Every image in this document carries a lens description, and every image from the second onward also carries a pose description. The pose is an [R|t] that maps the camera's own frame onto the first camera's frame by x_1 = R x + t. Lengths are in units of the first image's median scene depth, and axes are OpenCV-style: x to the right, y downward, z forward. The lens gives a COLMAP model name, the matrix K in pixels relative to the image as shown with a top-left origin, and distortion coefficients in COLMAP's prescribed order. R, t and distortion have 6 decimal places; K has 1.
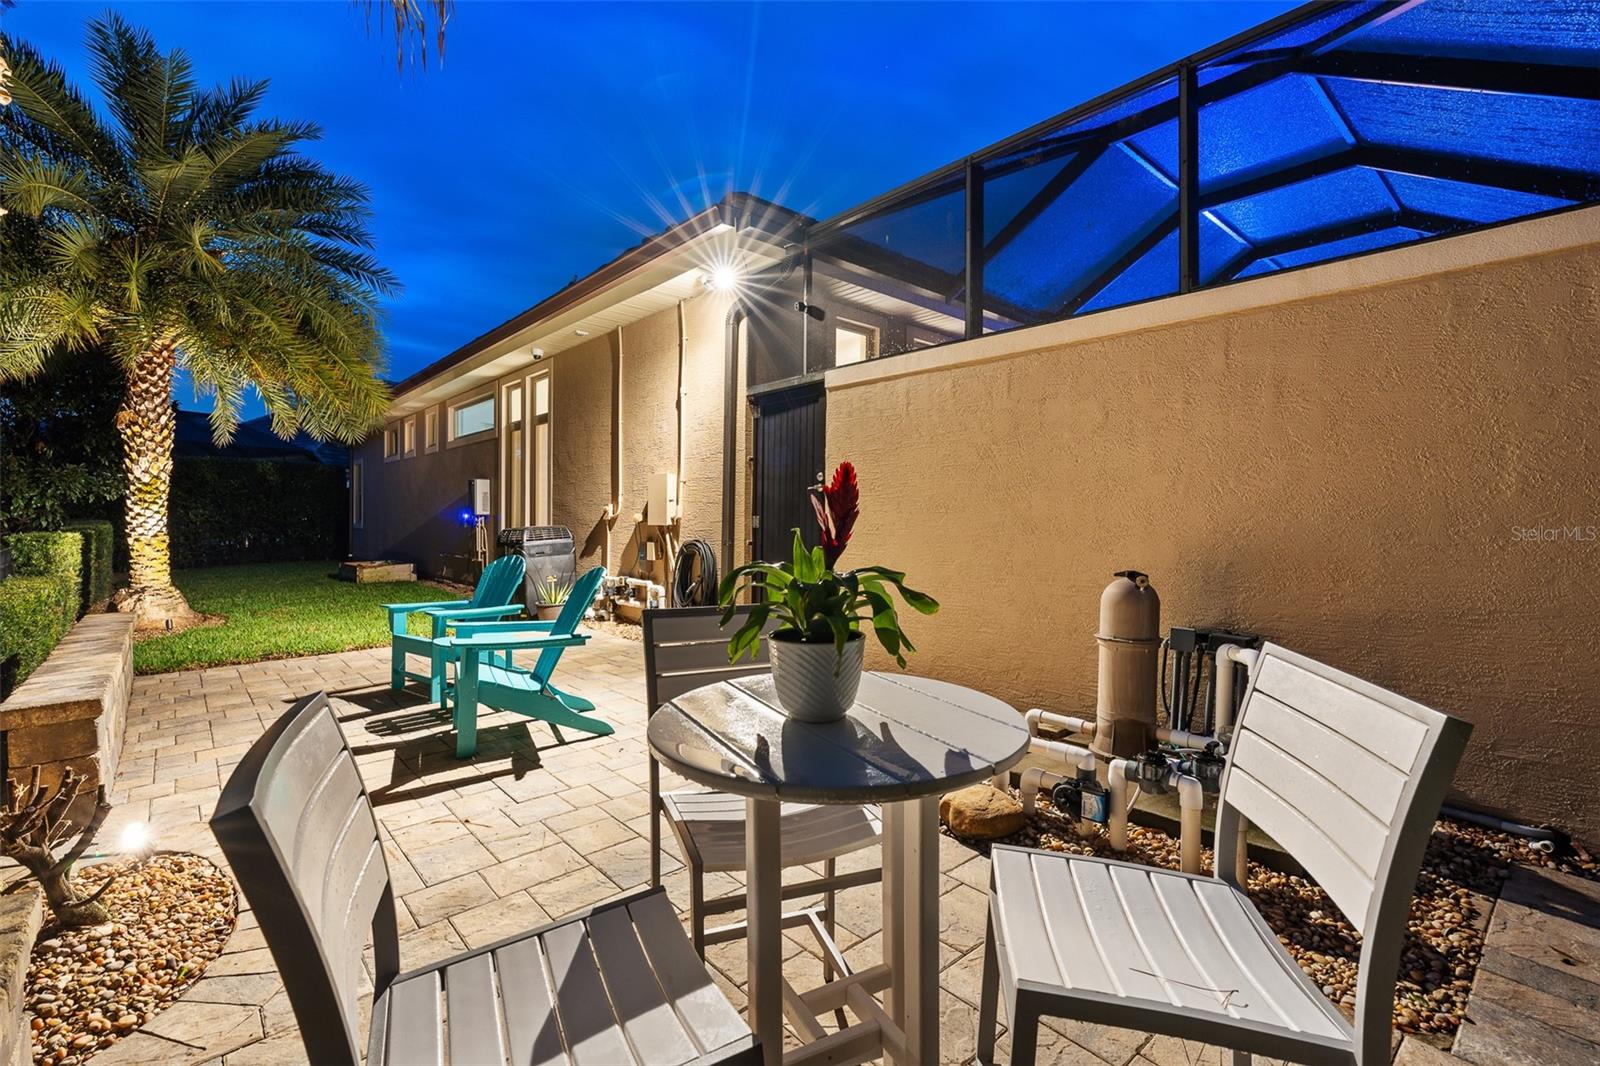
lens RADIAL K [[718.0, 0, 800.1], [0, 718.0, 530.4], [0, 0, 1]] dist [-0.004667, 0.000925]
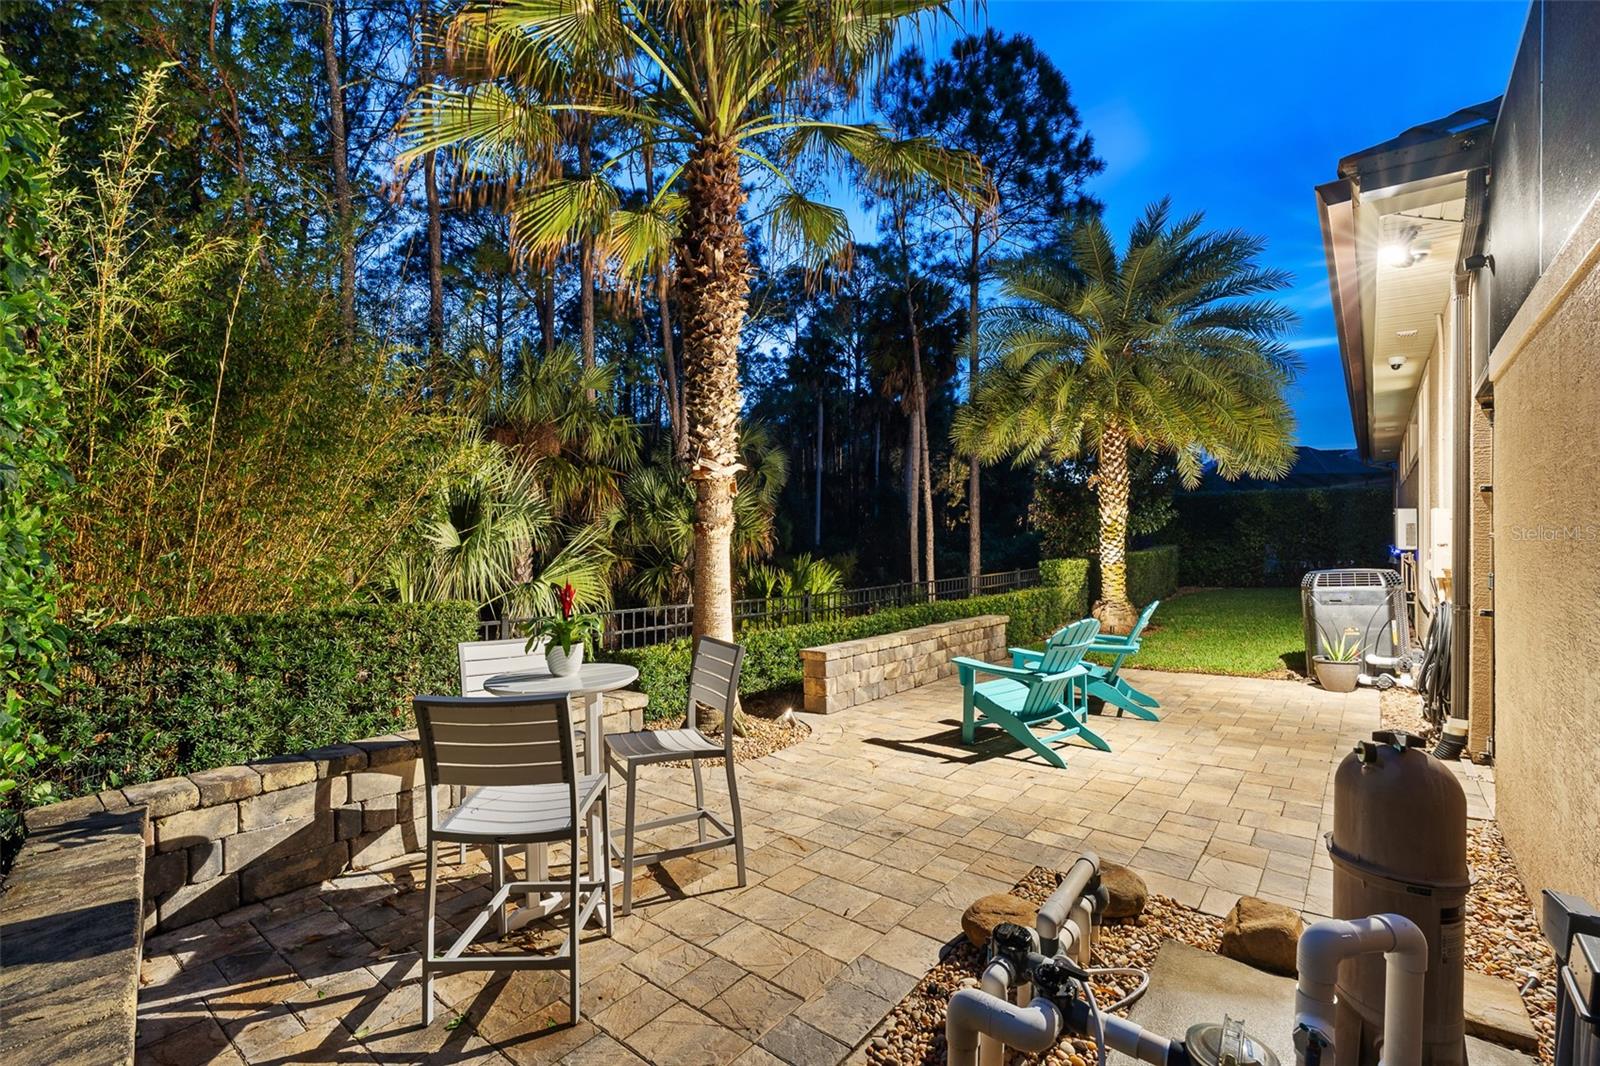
lens RADIAL K [[718.0, 0, 800.1], [0, 718.0, 530.4], [0, 0, 1]] dist [-0.004667, 0.000925]
pose [[0.170343, -0.009117, -0.985343, 0.347890], [-0.014020, 0.999834, -0.011675, -0.031489], [0.985285, 0.015804, 0.170187, 0.178136]]
